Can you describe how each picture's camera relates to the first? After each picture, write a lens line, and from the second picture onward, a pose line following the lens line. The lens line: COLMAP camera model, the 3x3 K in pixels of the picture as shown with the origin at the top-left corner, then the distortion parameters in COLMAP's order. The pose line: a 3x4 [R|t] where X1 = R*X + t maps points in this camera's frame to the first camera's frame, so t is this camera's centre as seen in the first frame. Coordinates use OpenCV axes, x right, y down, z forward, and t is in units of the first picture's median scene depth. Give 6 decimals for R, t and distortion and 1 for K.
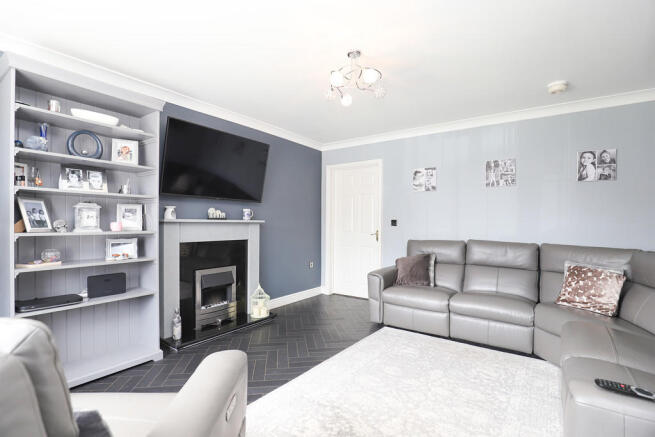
lens RADIAL K [[307.3, 0, 327.5], [0, 307.3, 218.5], [0, 0, 1]] dist [-0.022655, 0.000462]
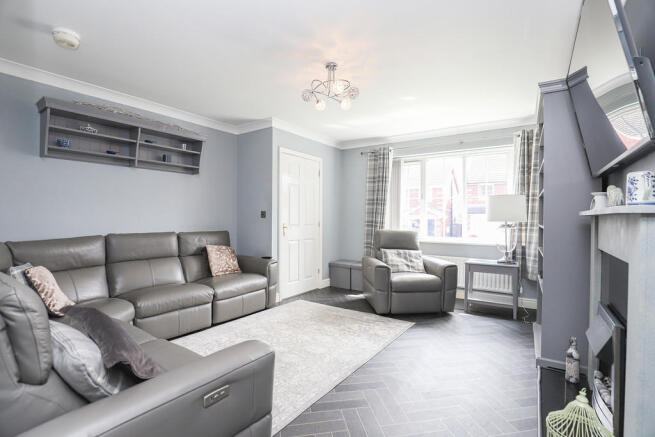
lens RADIAL K [[307.3, 0, 327.5], [0, 307.3, 218.5], [0, 0, 1]] dist [-0.022655, 0.000462]
pose [[-0.999928, -0.011287, 0.004043, 0.062253], [-0.011359, 0.999767, -0.018342, 0.033325], [-0.003835, -0.018387, -0.999824, 1.537494]]
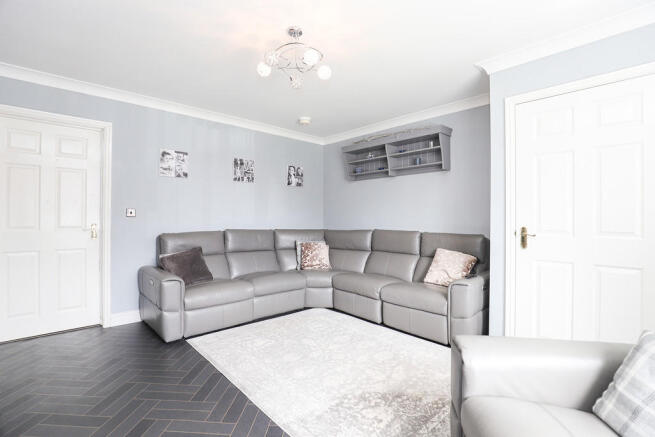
lens RADIAL K [[310.5, 0, 325.4], [0, 310.5, 210.9], [0, 0, 1]] dist [-0.001924, 0.000110]
pose [[0.209293, 0.012323, 0.977775, -0.597414], [-0.018994, 0.999783, -0.008535, 0.009126], [-0.977668, -0.016786, 0.209482, 0.511815]]
